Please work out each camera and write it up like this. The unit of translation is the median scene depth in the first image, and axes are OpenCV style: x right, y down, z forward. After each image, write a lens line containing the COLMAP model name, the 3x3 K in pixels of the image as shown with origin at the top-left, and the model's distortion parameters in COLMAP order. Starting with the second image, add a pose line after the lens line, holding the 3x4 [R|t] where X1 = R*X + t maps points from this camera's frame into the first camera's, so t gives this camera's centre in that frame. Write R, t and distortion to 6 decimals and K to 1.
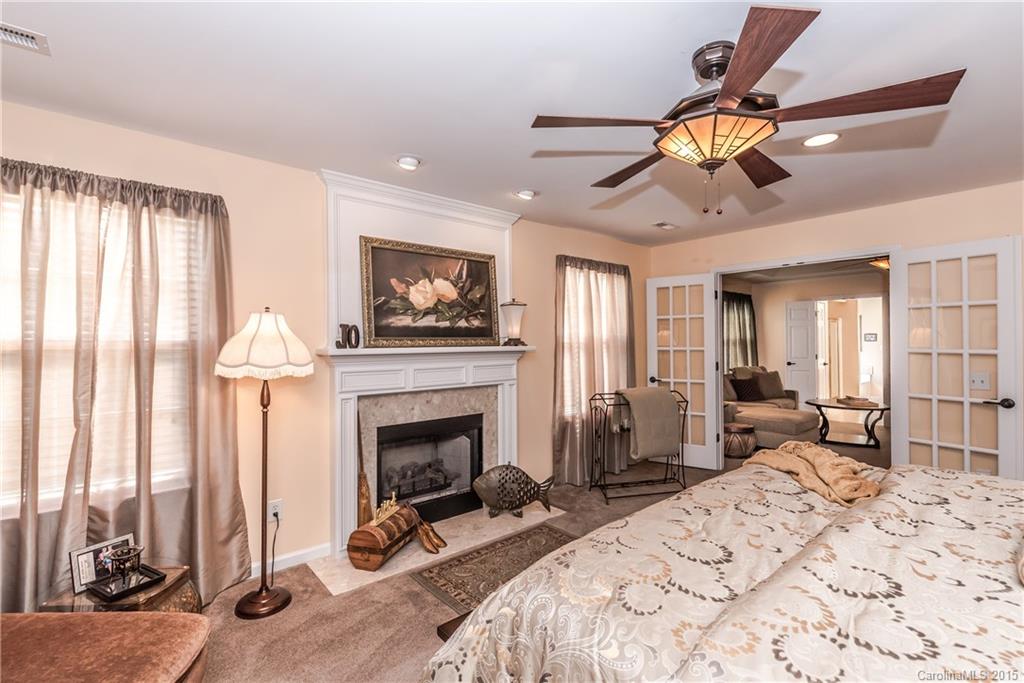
lens RADIAL K [[464.5, 0, 506.0], [0, 464.5, 341.0], [0, 0, 1]] dist [-0.000619, -0.000122]
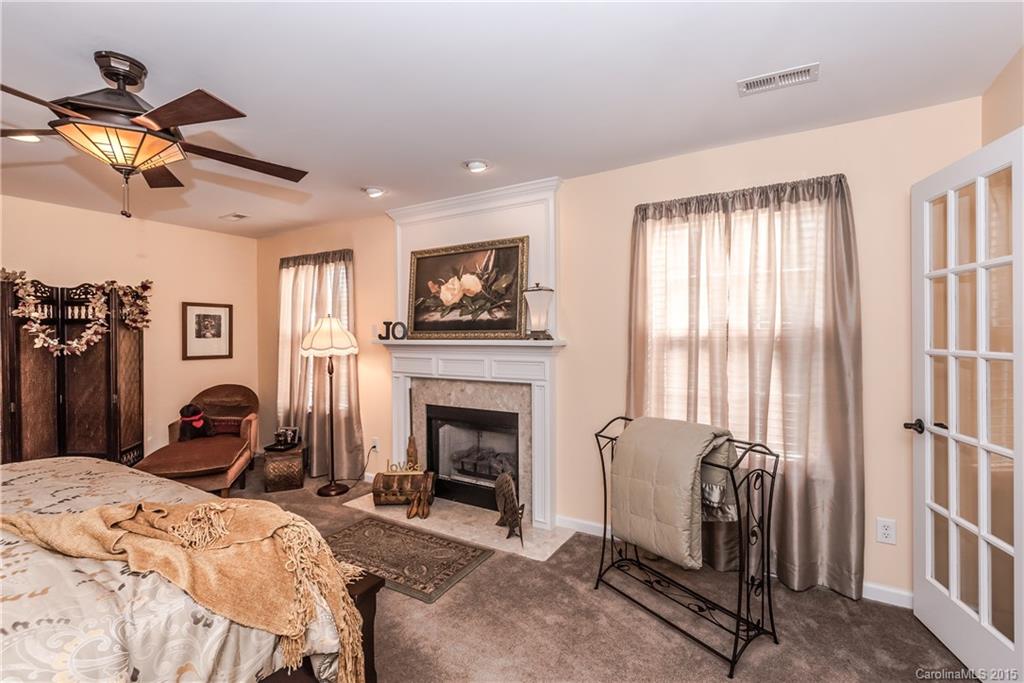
lens RADIAL K [[464.5, 0, 506.1], [0, 464.5, 338.8], [0, 0, 1]] dist [-0.000619, -0.000122]
pose [[0.312027, 0.015729, -0.949943, 0.869536], [0.006129, 0.999809, 0.018568, -0.007792], [0.950053, -0.011616, 0.311871, 0.749405]]
